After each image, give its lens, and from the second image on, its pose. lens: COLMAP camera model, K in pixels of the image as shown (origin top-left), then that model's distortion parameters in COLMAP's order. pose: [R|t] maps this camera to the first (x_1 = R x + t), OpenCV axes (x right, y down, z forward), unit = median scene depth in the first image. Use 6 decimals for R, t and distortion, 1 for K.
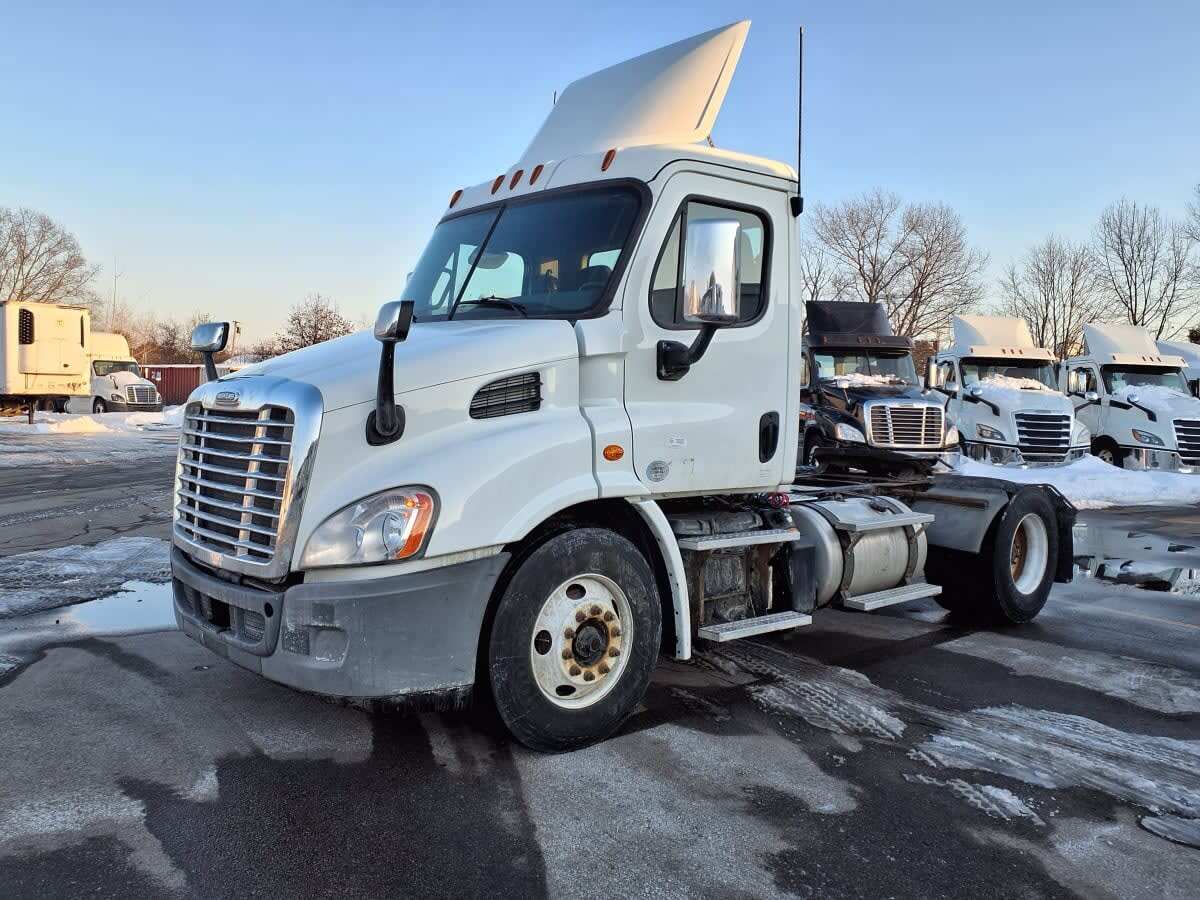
lens RADIAL K [[962.2, 0, 589.4], [0, 962.2, 431.5], [0, 0, 1]] dist [0.076414, -0.012471]
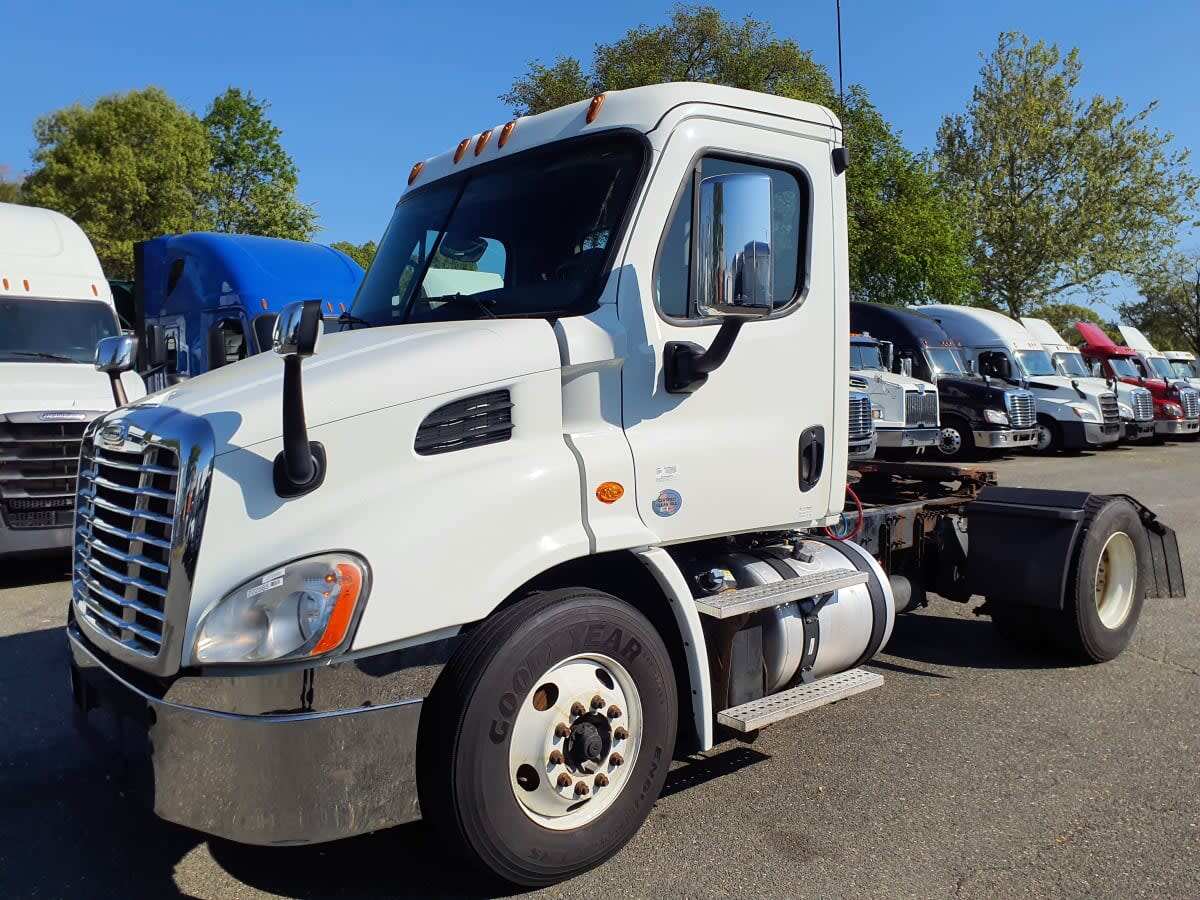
lens RADIAL K [[962.2, 0, 566.1], [0, 962.2, 462.0], [0, 0, 1]] dist [0.076414, -0.012471]
pose [[0.998724, -0.029486, -0.041006, 0.021786], [0.030881, 0.998951, 0.033808, -0.027248], [0.039966, -0.035031, 0.998587, 0.232077]]
